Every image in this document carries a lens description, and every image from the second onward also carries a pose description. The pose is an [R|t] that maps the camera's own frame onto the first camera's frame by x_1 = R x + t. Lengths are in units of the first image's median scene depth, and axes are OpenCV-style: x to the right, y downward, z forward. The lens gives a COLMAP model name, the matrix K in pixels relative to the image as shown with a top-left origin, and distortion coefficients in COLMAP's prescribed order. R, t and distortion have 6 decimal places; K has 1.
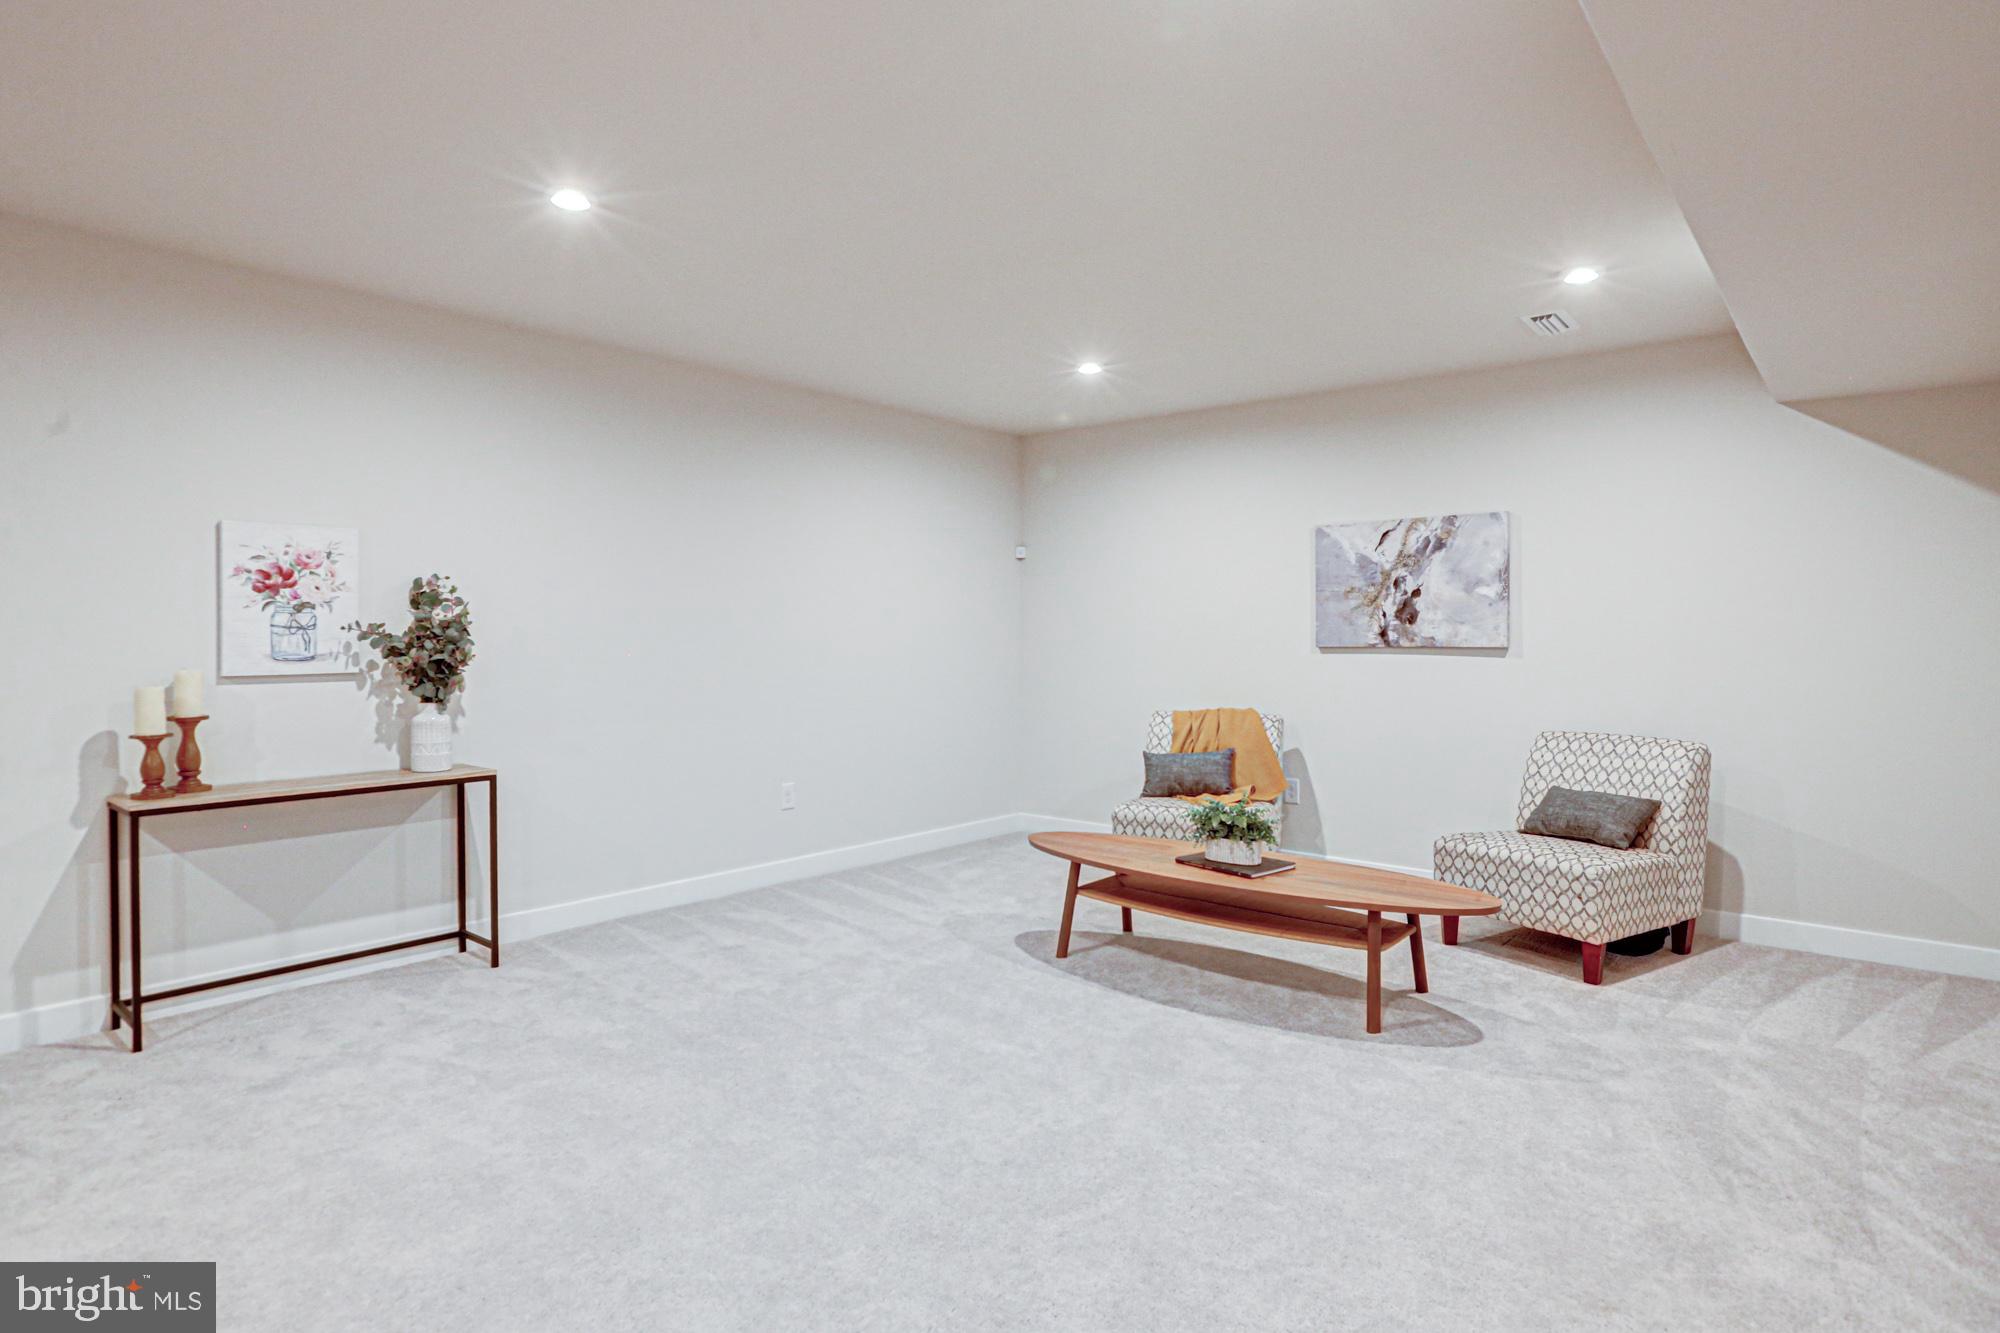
lens RADIAL K [[1097.1, 0, 1004.6], [0, 1097.1, 655.4], [0, 0, 1]] dist [-0.044659, 0.034131]
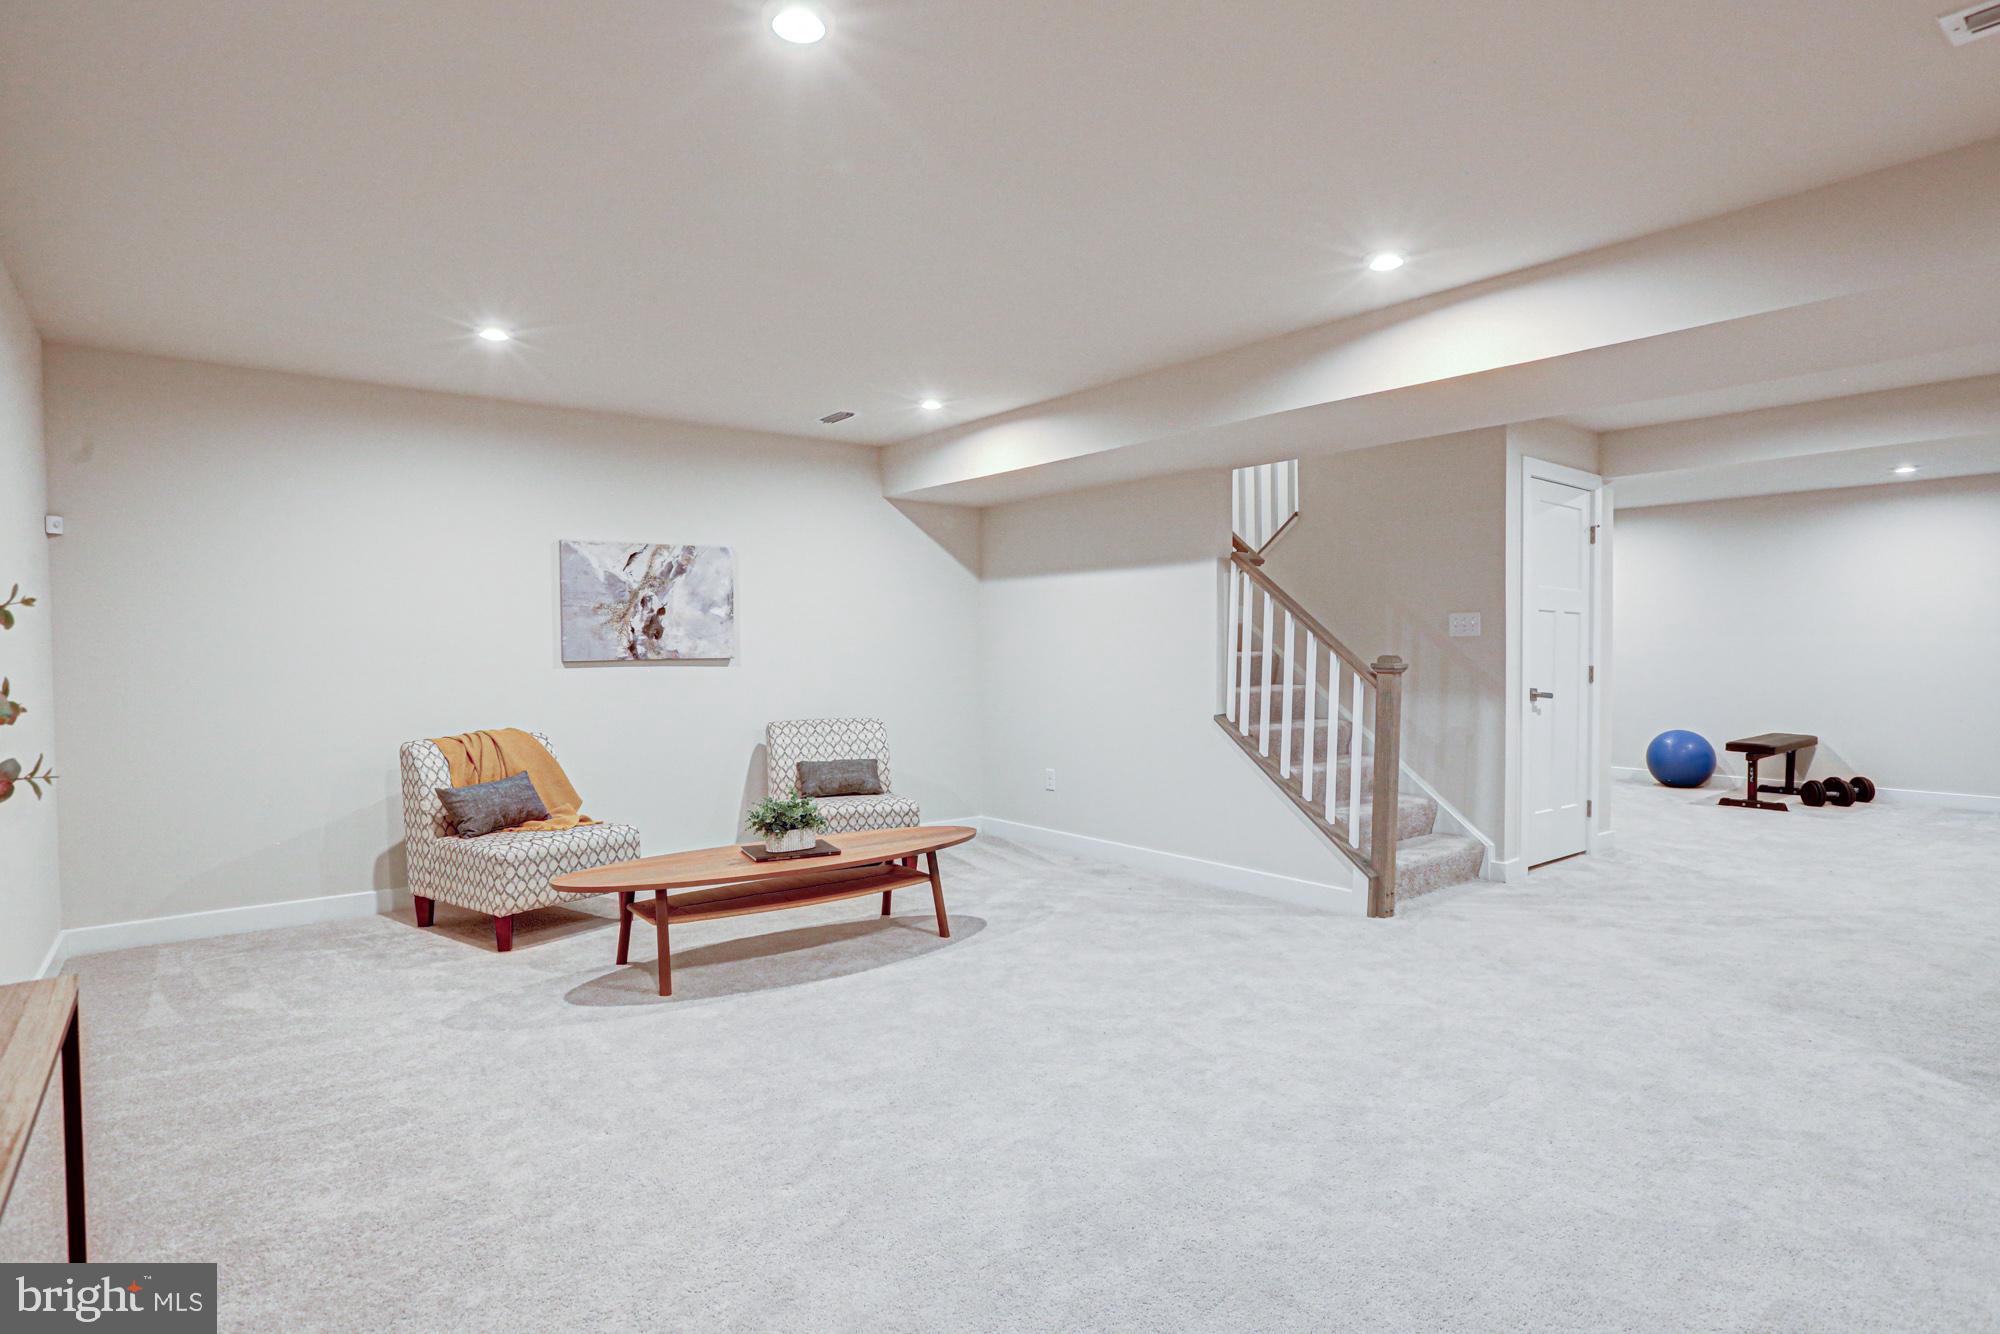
lens RADIAL K [[1078.5, 0, 1024.0], [0, 1078.5, 672.4], [0, 0, 1]] dist [-0.038633, 0.000630]
pose [[0.173482, -0.025966, 0.984495, -0.676965], [0.025270, 0.999441, 0.021907, -0.009463], [-0.984513, 0.021078, 0.174041, 0.461129]]
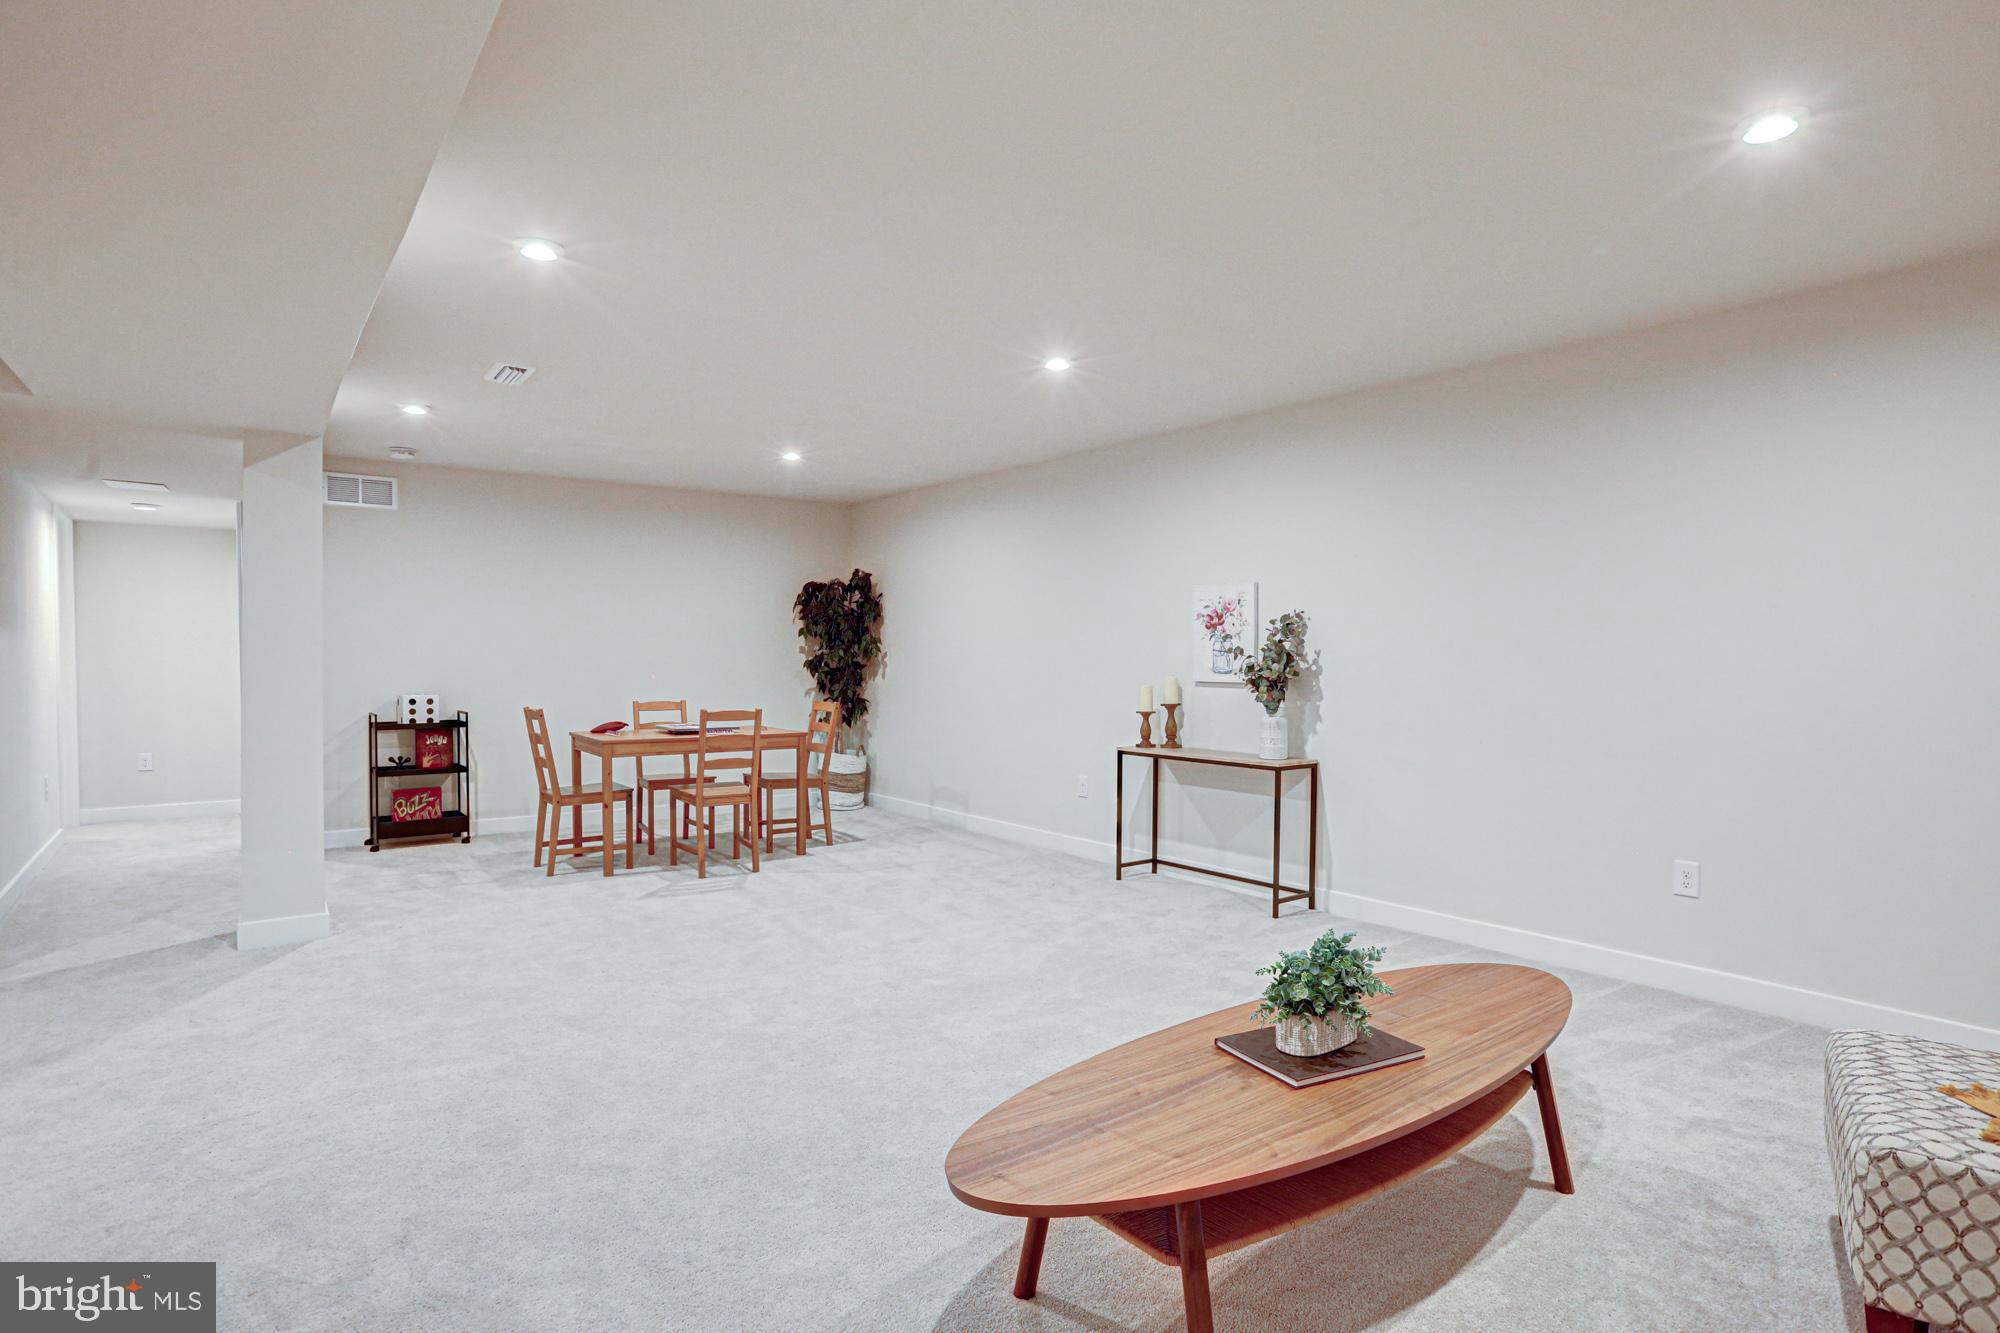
lens RADIAL K [[1024.1, 0, 988.1], [0, 1024.1, 661.2], [0, 0, 1]] dist [-0.032324, 0.000225]
pose [[-0.211400, 0.006027, -0.977381, 0.631280], [-0.027220, 0.999557, 0.012052, -0.015355], [0.977020, 0.029152, -0.211143, 0.754803]]
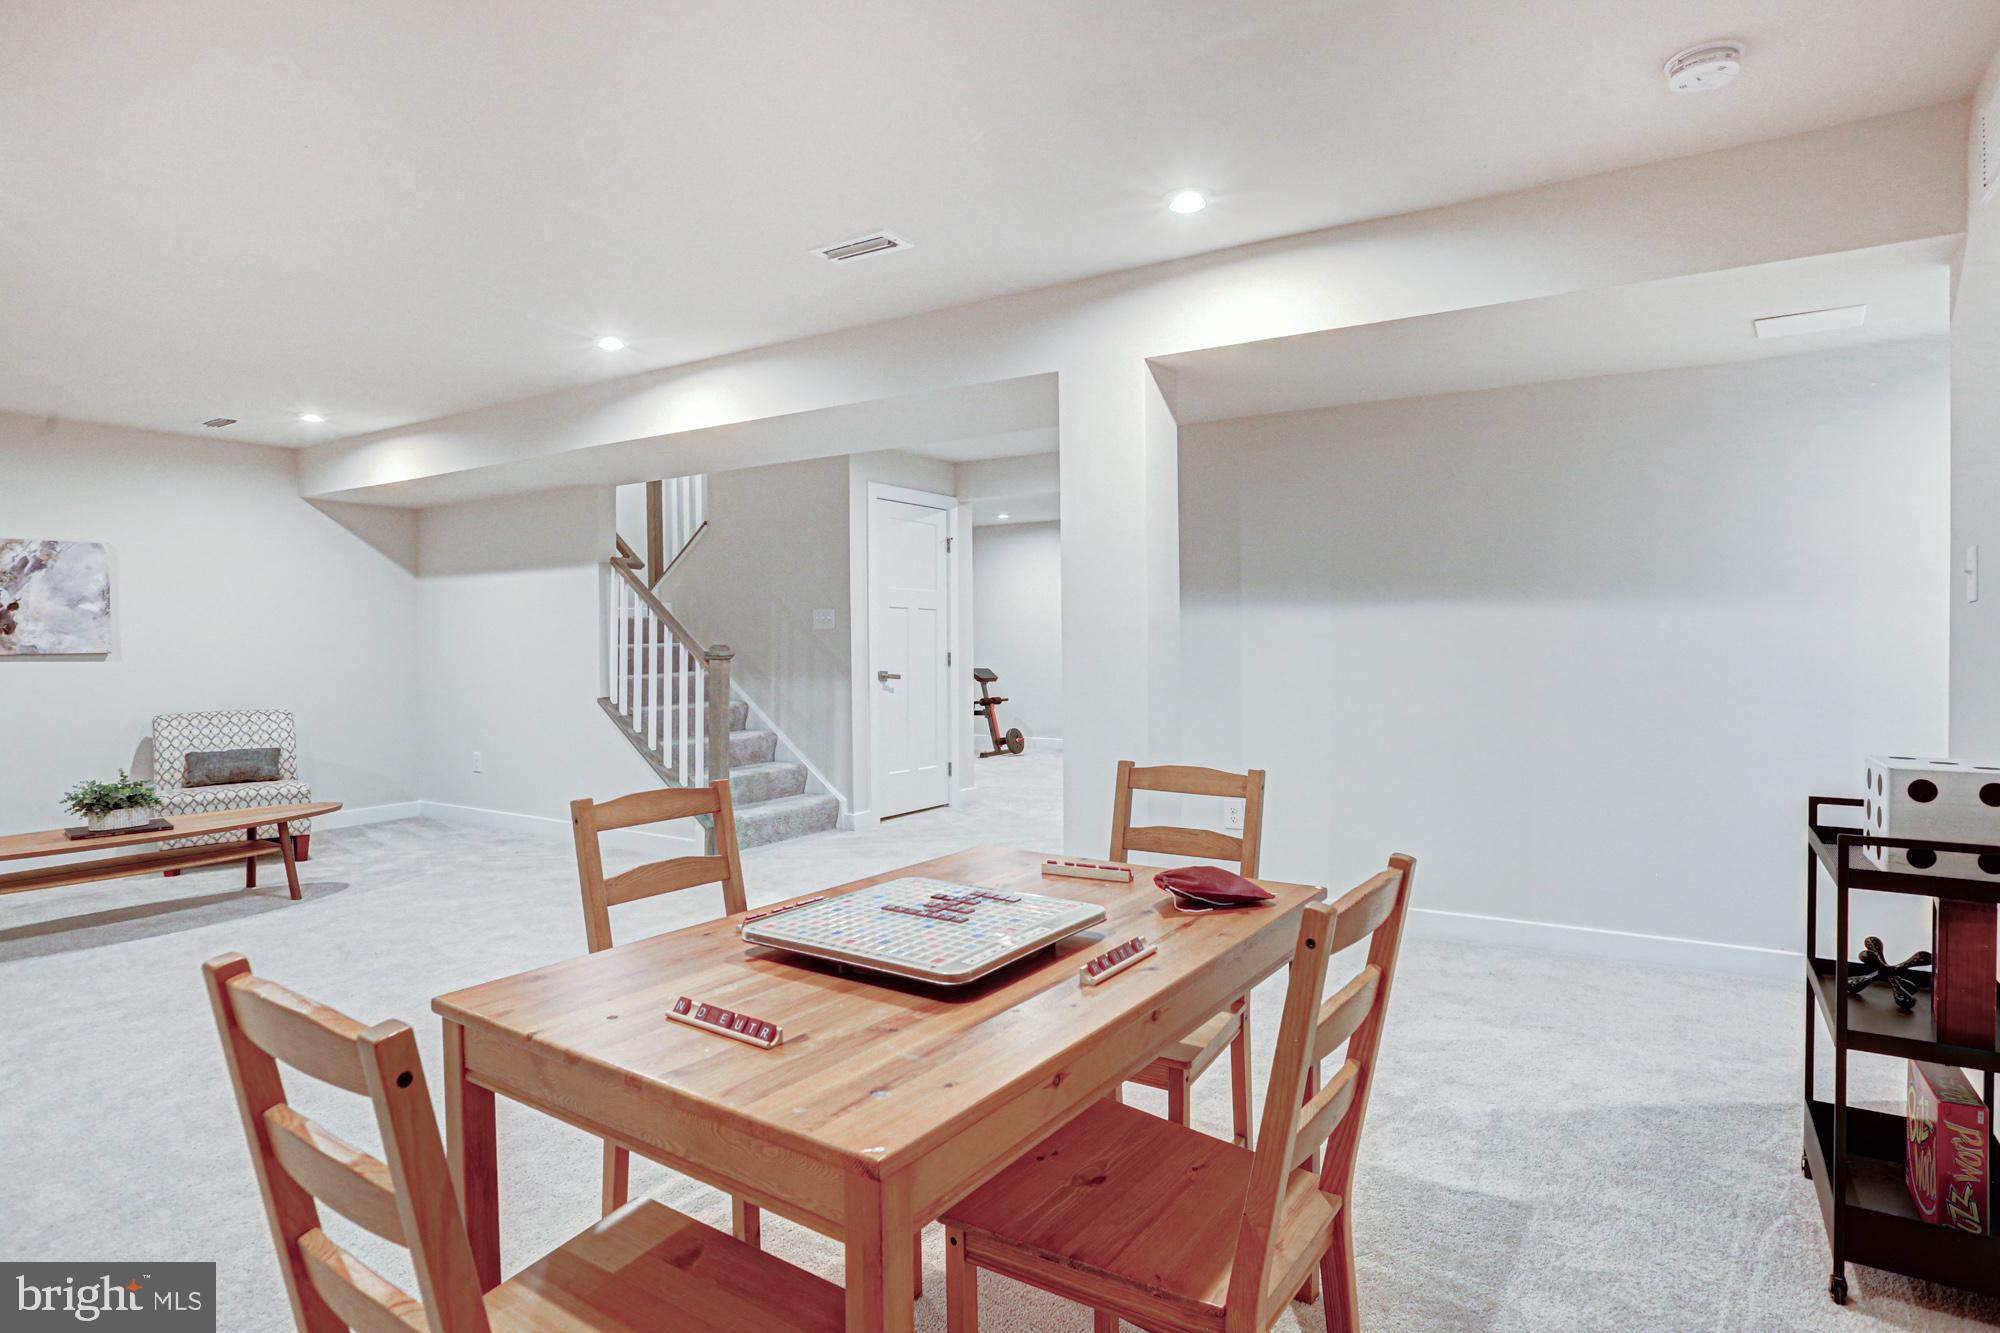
lens RADIAL K [[1097.1, 0, 1004.6], [0, 1097.1, 655.4], [0, 0, 1]] dist [-0.044659, 0.034131]
pose [[-0.145115, -0.017784, 0.989255, -0.906372], [0.030072, 0.999297, 0.022376, -0.001320], [-0.988958, 0.032996, -0.144478, 0.164944]]
